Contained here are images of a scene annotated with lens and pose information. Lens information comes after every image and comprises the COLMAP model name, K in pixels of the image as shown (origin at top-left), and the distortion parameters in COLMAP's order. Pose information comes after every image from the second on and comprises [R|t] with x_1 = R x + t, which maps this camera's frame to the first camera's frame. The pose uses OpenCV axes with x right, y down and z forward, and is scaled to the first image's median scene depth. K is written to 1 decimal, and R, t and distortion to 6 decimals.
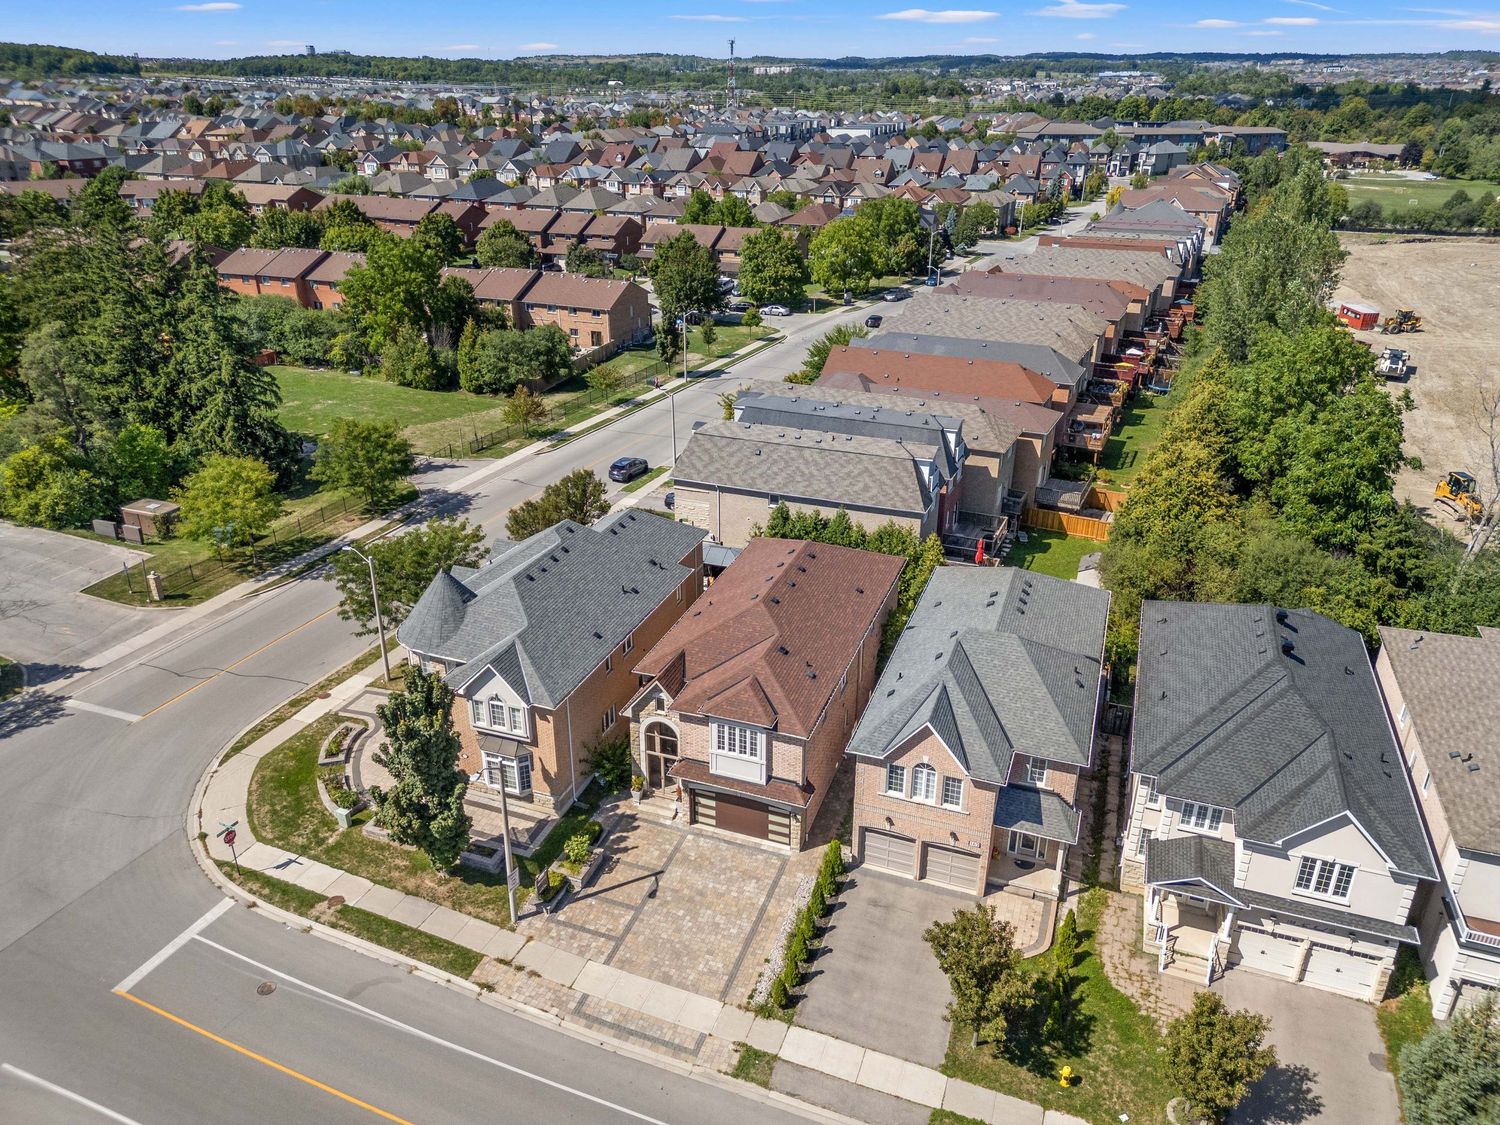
lens RADIAL K [[1046.9, 0, 747.5], [0, 1046.9, 564.9], [0, 0, 1]] dist [0.071613, -0.066965]
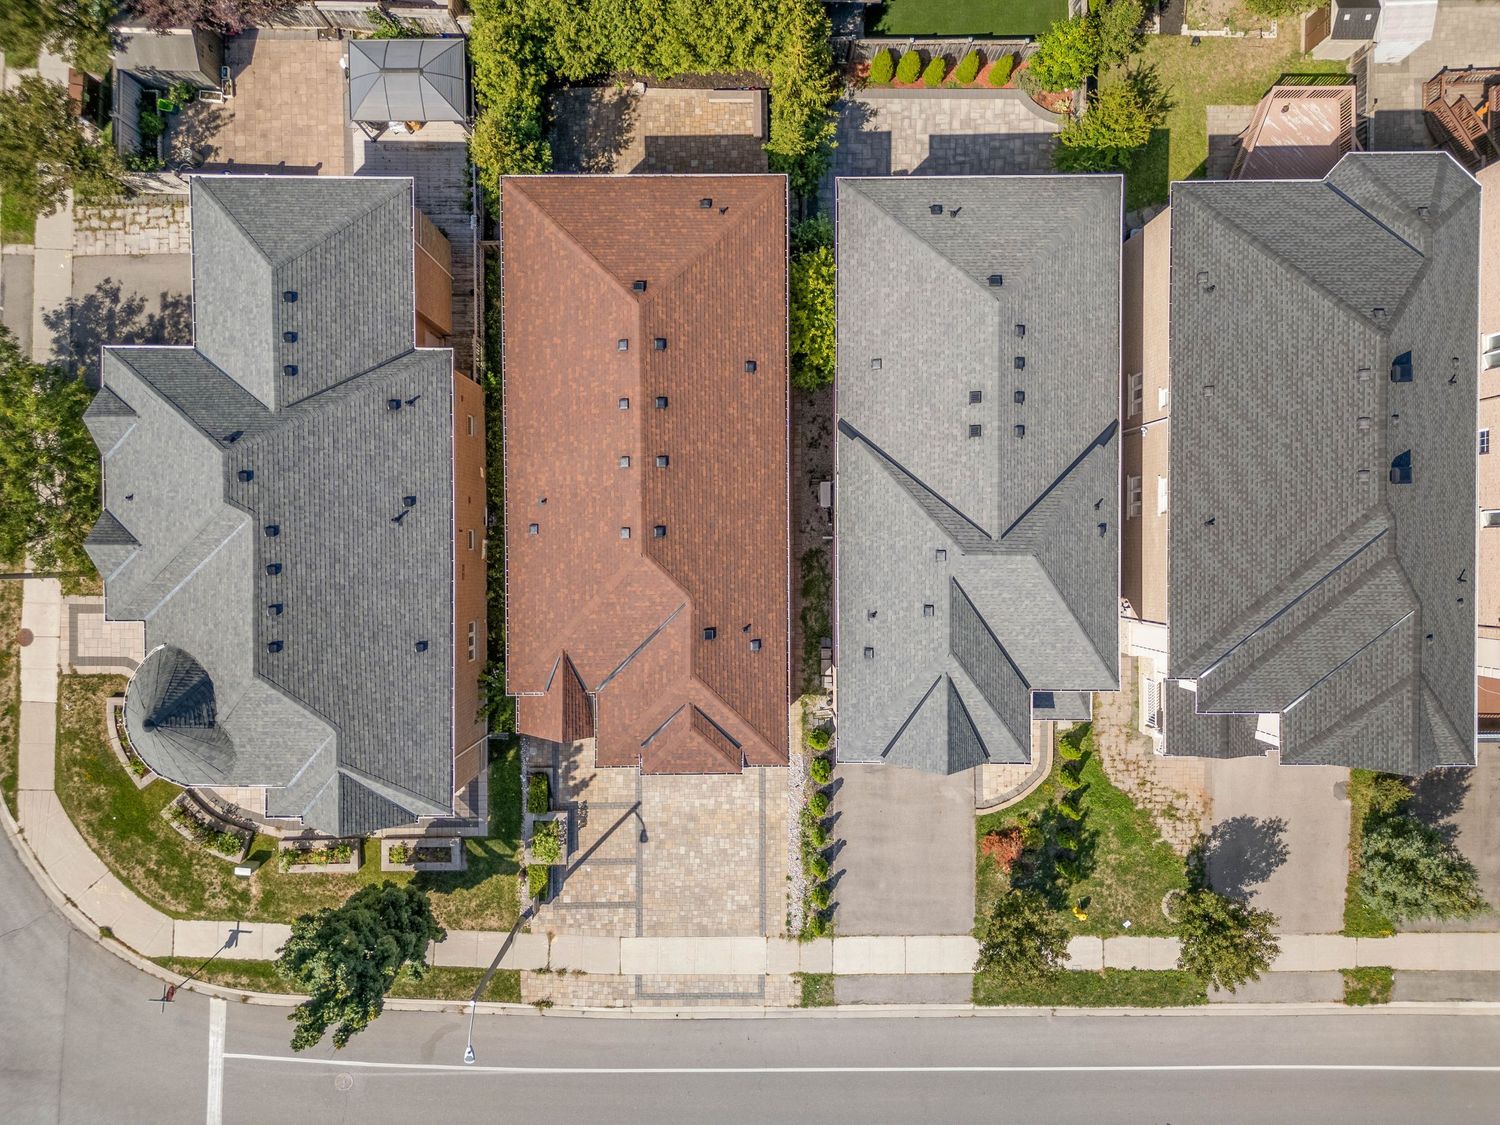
lens RADIAL K [[1046.9, 0, 747.5], [0, 1046.9, 564.9], [0, 0, 1]] dist [0.071613, -0.066965]
pose [[0.936980, -0.349375, -0.002260, 0.076425], [0.144616, 0.381937, 0.912804, -0.570656], [-0.318048, -0.855606, 0.408393, 0.744973]]
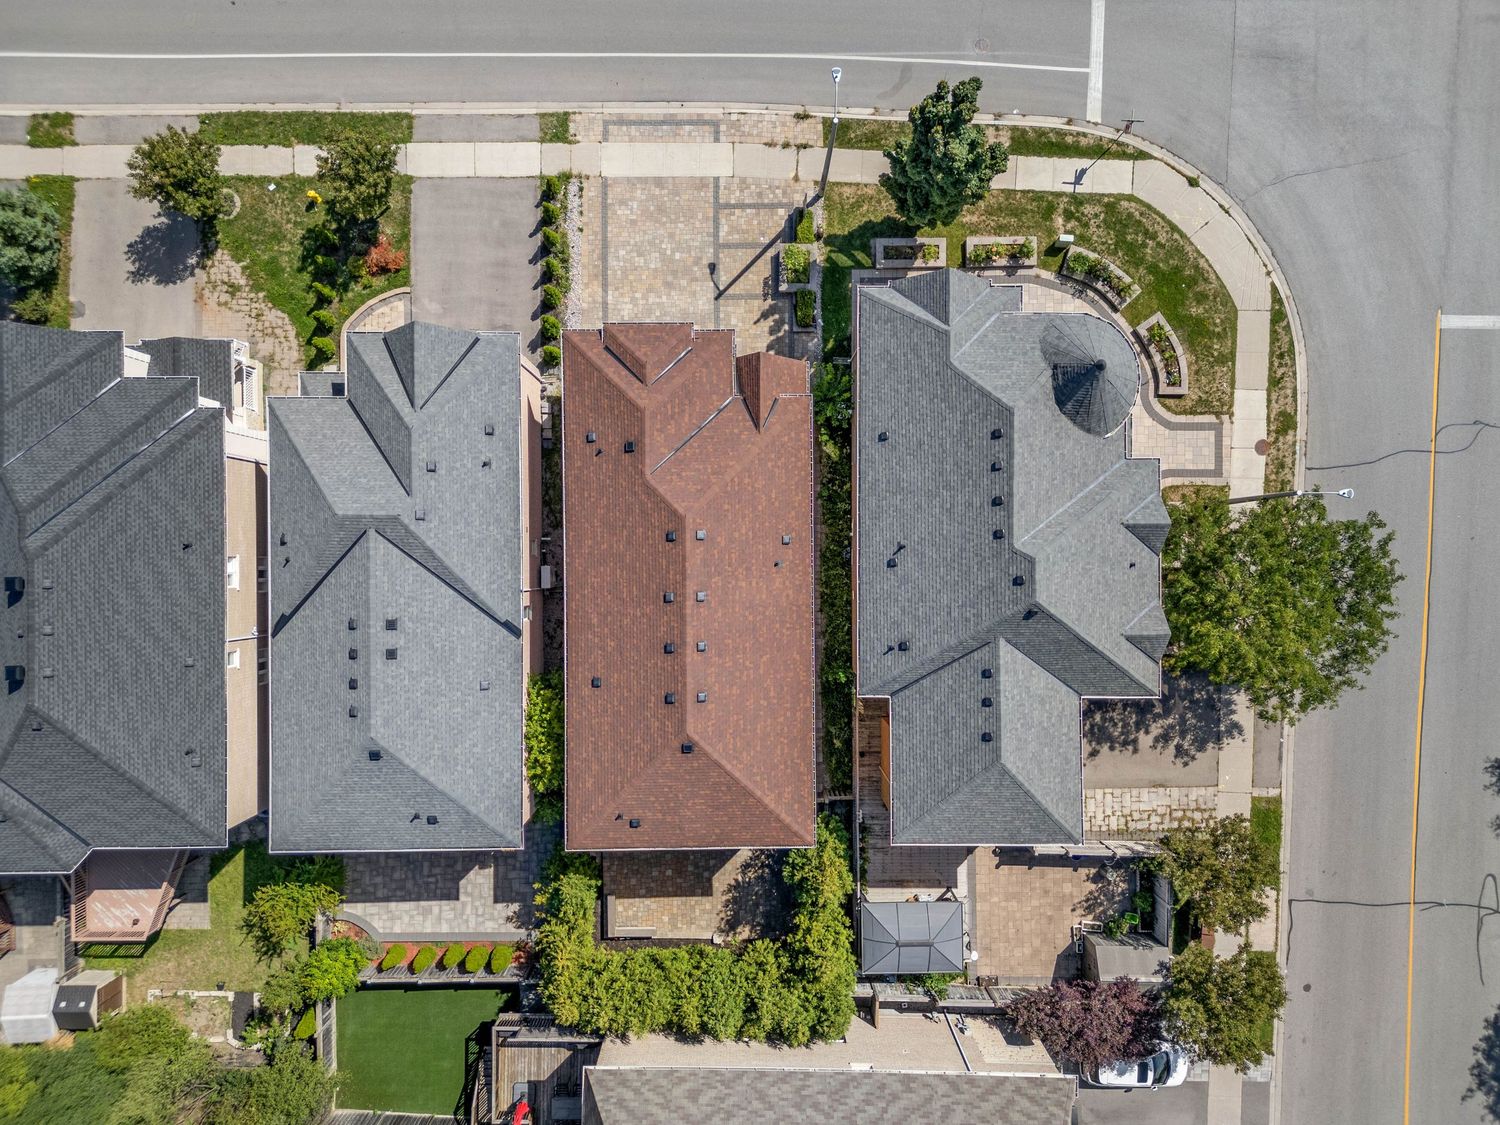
lens RADIAL K [[1055.2, 0, 747.7], [0, 1055.2, 564.9], [0, 0, 1]] dist [0.070495, -0.067646]
pose [[-0.936184, 0.351494, -0.003256, -0.015777], [-0.152585, -0.398021, 0.904598, -0.693533], [0.316665, 0.847367, 0.426254, 0.761736]]
